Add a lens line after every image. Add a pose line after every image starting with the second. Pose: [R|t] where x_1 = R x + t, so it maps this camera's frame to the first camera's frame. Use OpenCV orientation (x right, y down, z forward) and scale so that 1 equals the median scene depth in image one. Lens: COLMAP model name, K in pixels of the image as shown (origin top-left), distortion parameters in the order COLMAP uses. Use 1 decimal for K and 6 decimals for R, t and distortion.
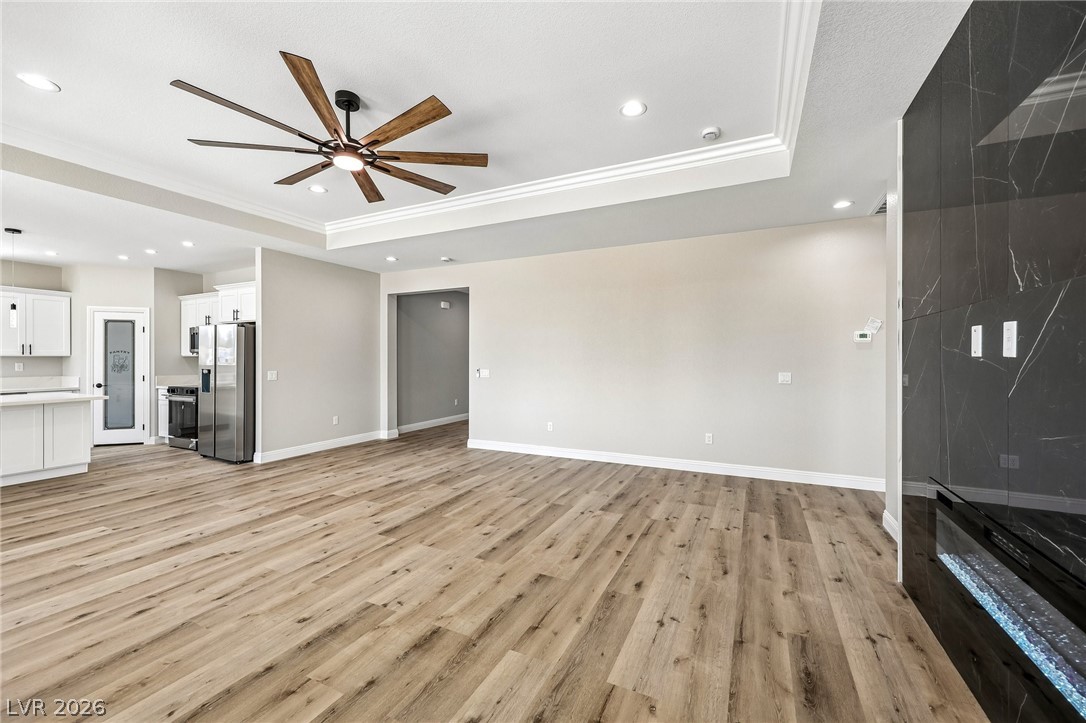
lens RADIAL K [[446.4, 0, 543.9], [0, 446.4, 358.6], [0, 0, 1]] dist [0.001324, 0.000809]
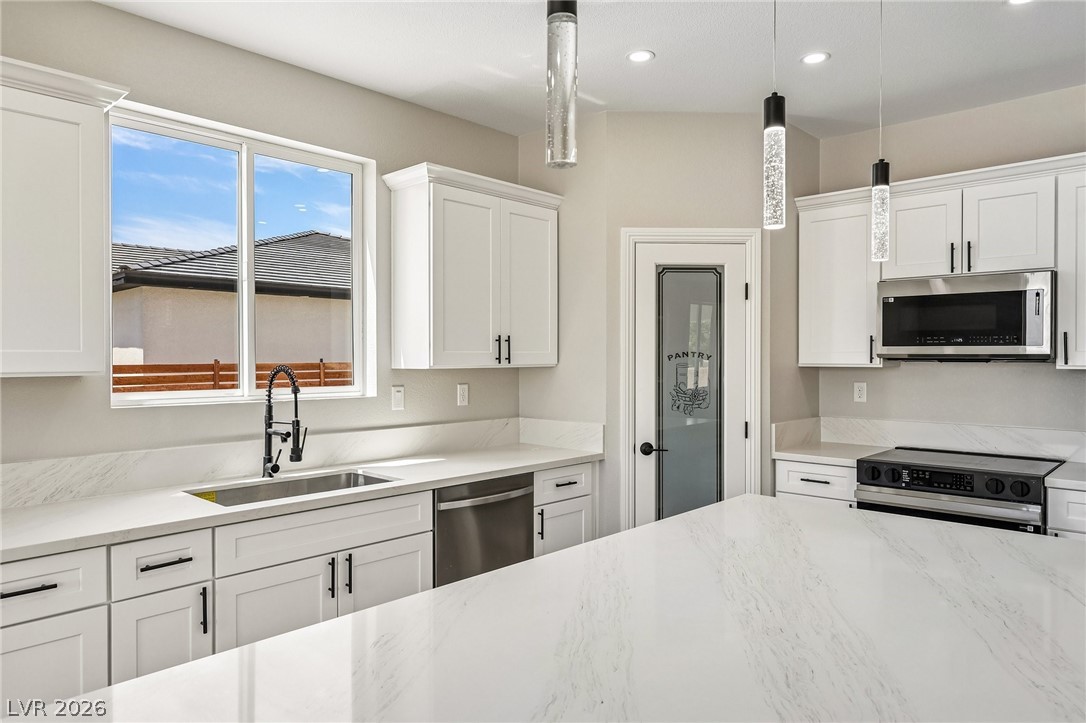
lens RADIAL K [[689.9, 0, 539.1], [0, 689.9, 365.5], [0, 0, 1]] dist [-0.002991, -0.001218]
pose [[0.957543, 0.004423, -0.288257, -0.906886], [-0.000112, 0.999888, 0.014969, -0.015058], [0.288291, -0.014301, 0.957436, 0.438432]]
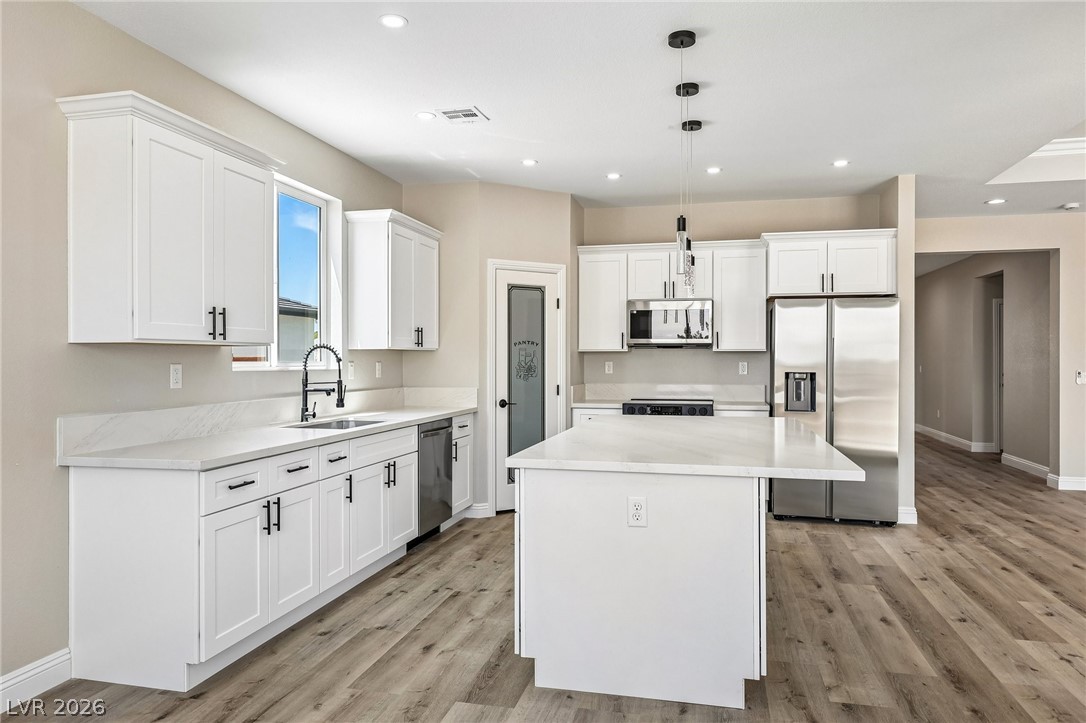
lens RADIAL K [[727.7, 0, 537.5], [0, 727.7, 355.0], [0, 0, 1]] dist [0.016081, 0.003461]
pose [[0.974618, 0.002632, 0.223860, -1.140659], [-0.001539, 0.999986, -0.005060, 0.004759], [-0.223870, 0.004587, 0.974608, 0.113329]]
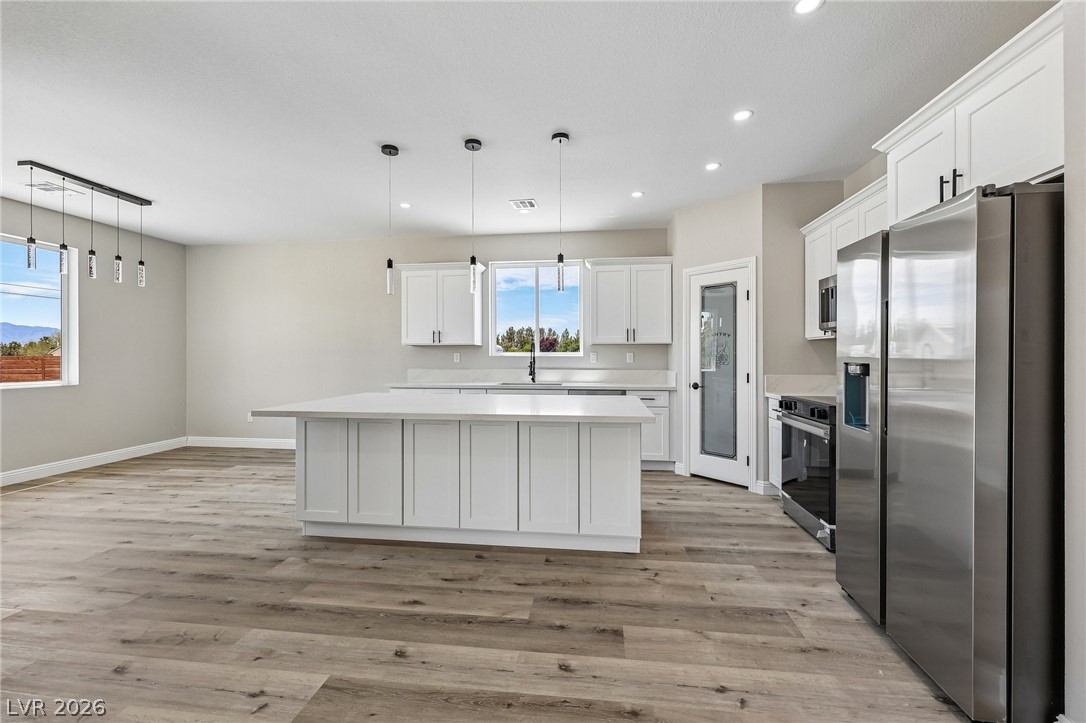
lens RADIAL K [[446.4, 0, 542.7], [0, 446.4, 354.6], [0, 0, 1]] dist [0.001324, 0.000809]
pose [[0.326449, -0.003612, -0.945208, -0.433746], [0.000082, 0.999993, -0.003793, 0.015742], [0.945215, 0.001161, 0.326447, 0.560290]]
